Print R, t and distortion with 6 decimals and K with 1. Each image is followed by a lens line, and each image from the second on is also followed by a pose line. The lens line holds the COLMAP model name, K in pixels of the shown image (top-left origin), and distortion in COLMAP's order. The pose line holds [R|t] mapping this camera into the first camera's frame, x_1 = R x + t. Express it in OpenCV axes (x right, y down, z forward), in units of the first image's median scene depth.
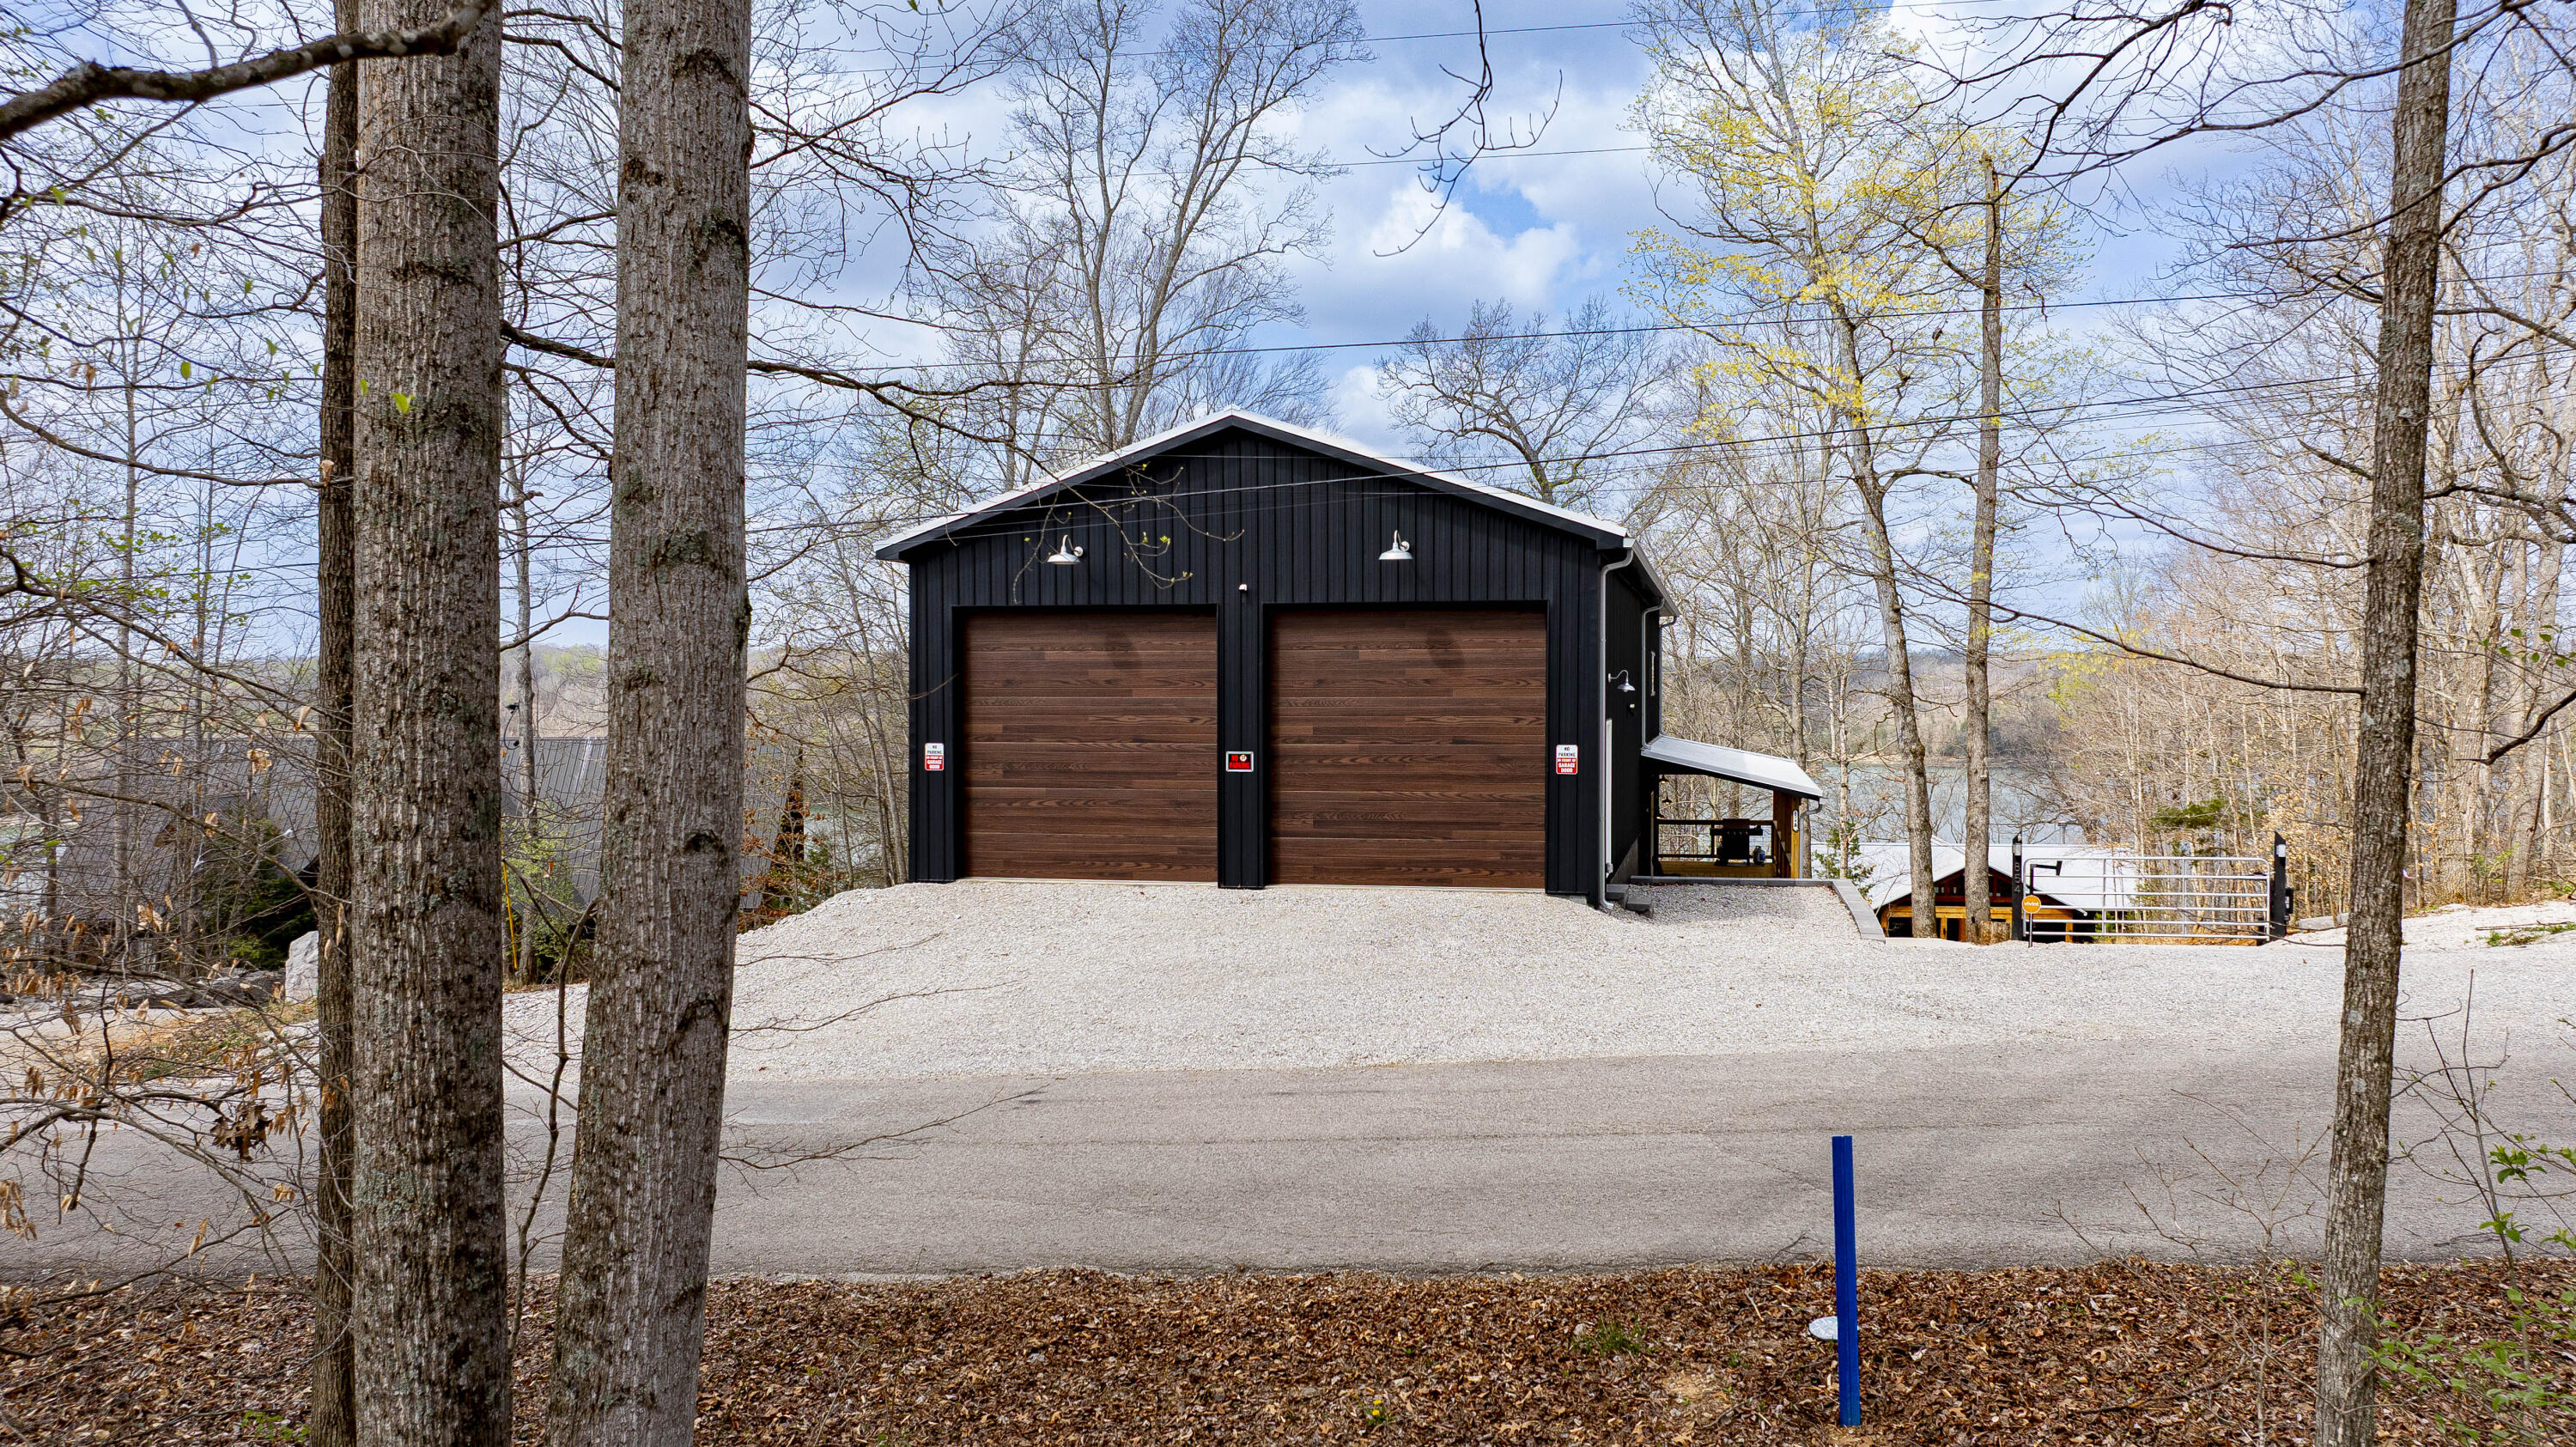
lens RADIAL K [[1824.5, 0, 1288.0], [0, 1824.5, 723.5], [0, 0, 1]] dist [-0.000041, 0.003163]
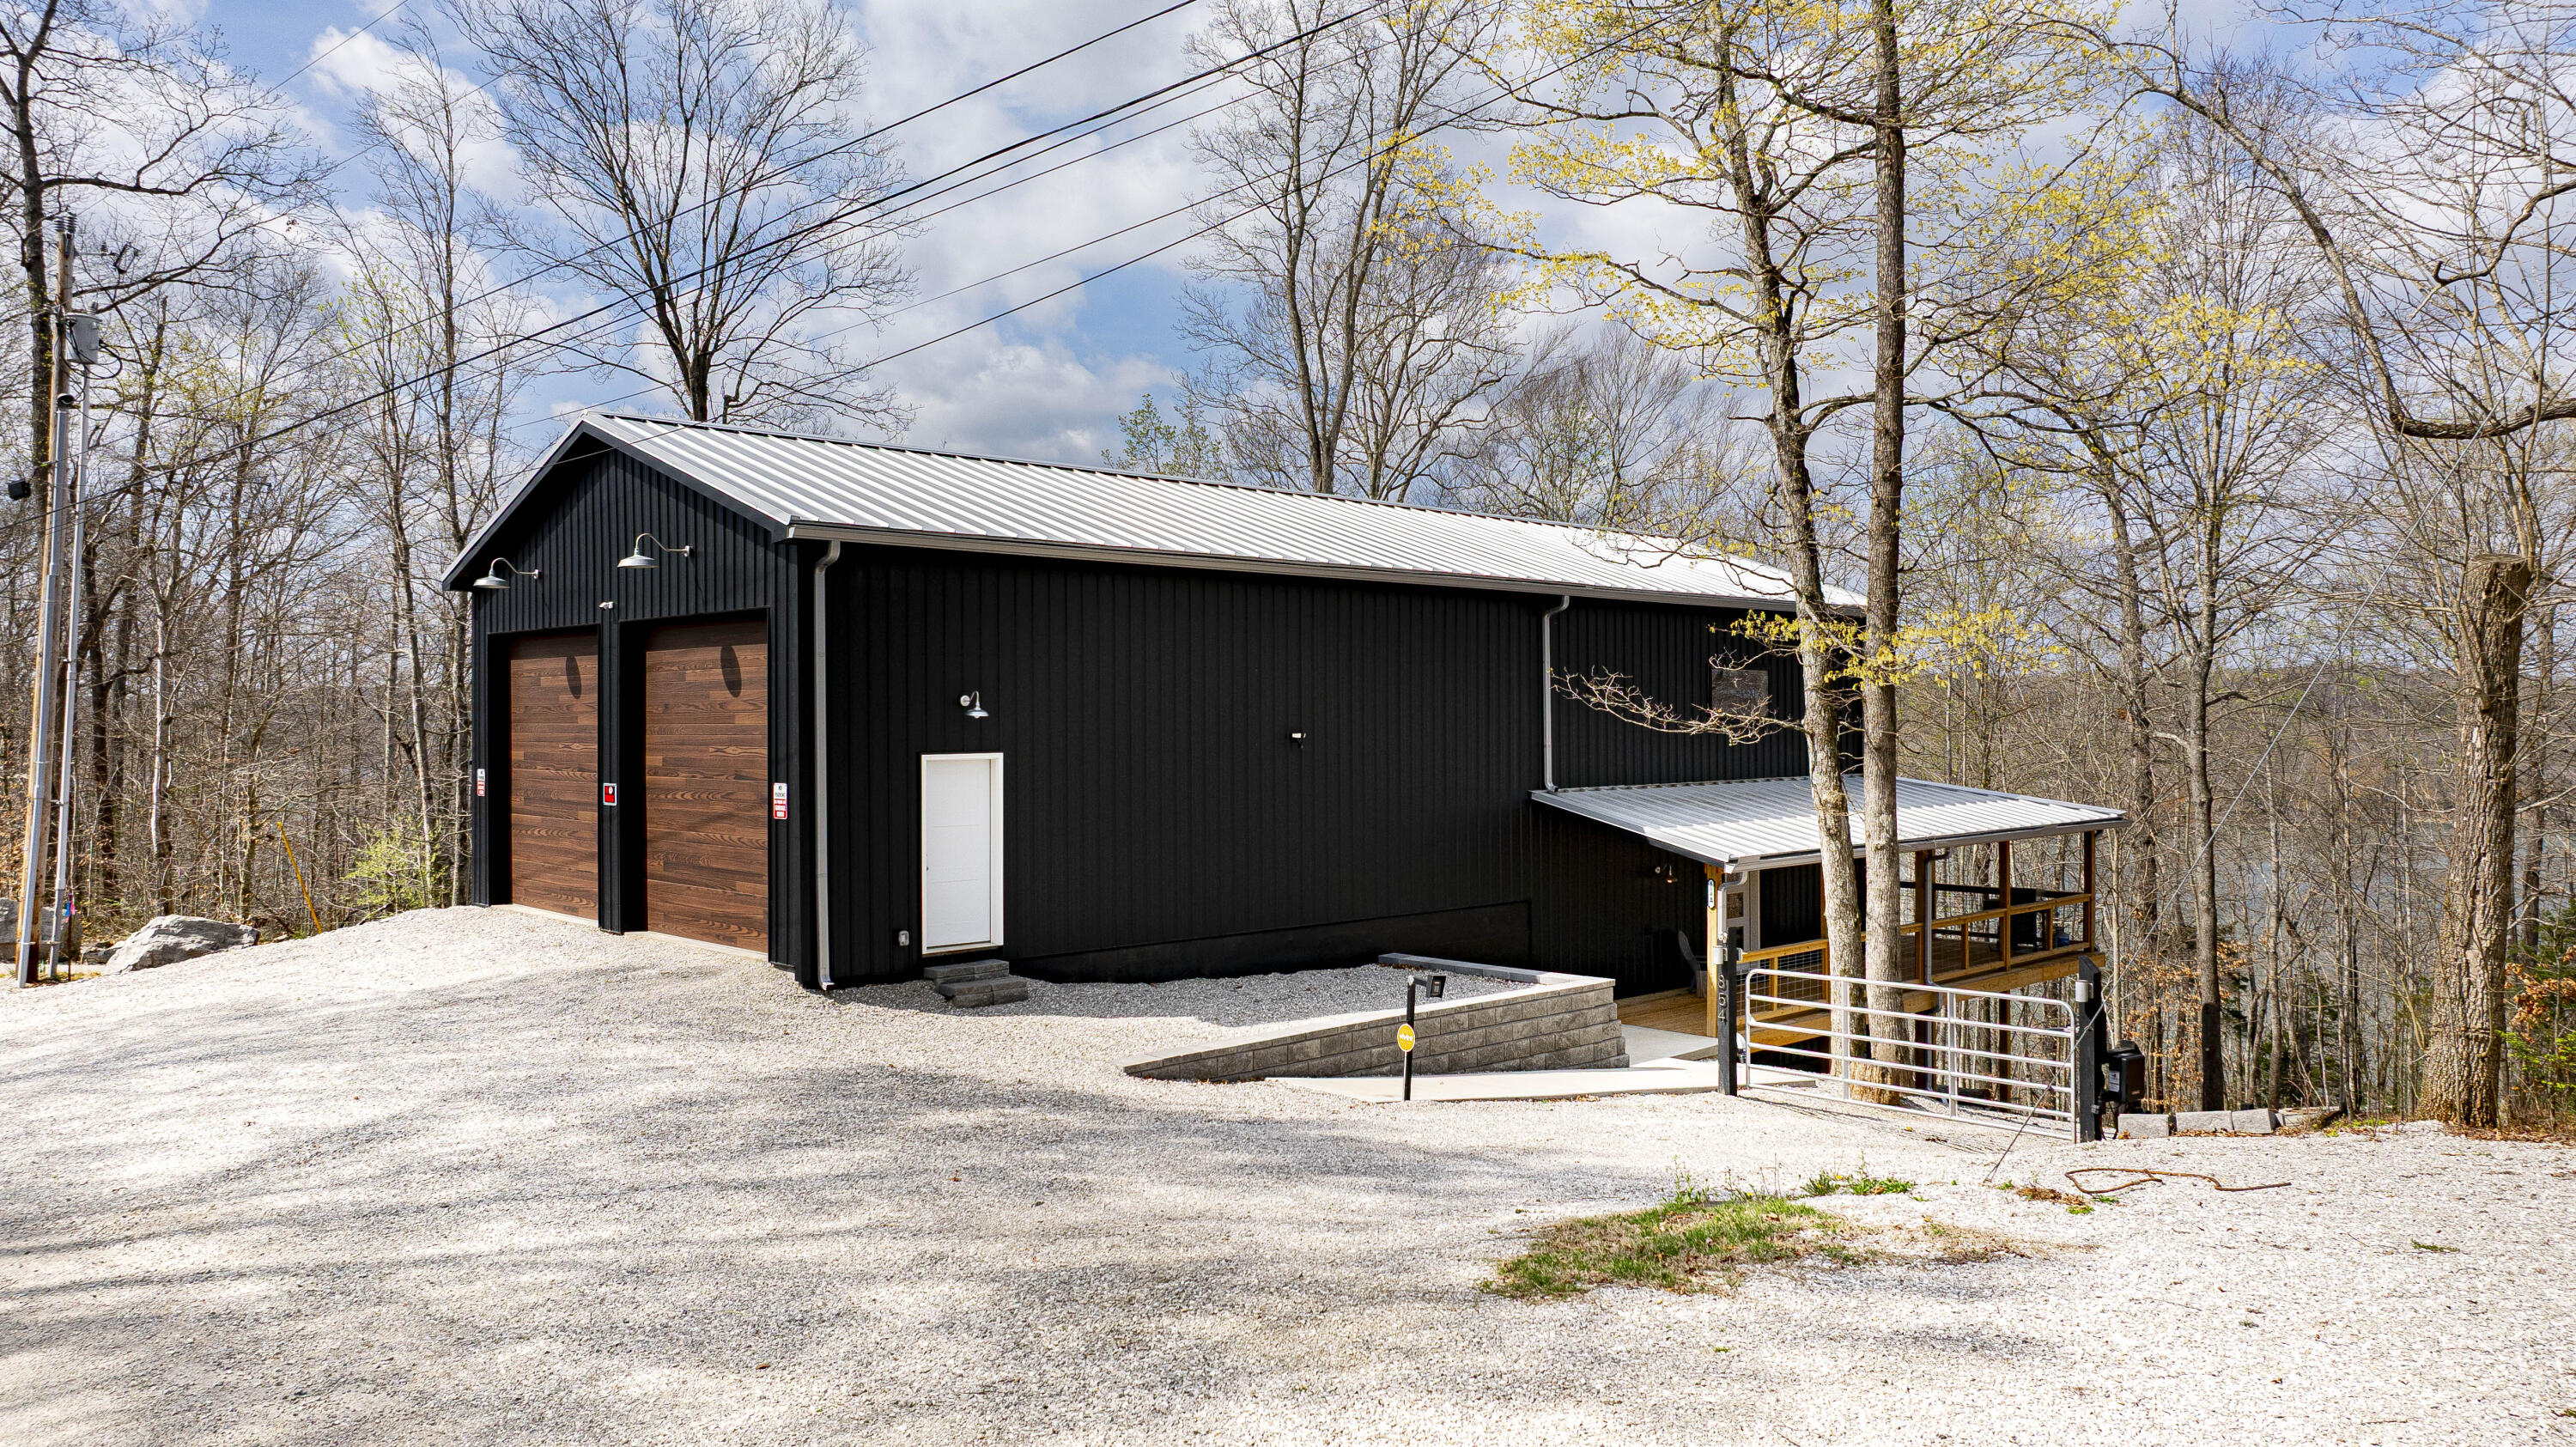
lens RADIAL K [[1824.5, 0, 1288.0], [0, 1824.5, 723.5], [0, 0, 1]] dist [-0.000041, 0.003163]
pose [[0.791855, 0.001272, -0.610708, 0.816893], [-0.020018, 0.999515, -0.023874, 0.000479], [0.610381, 0.031130, 0.791496, 0.481533]]
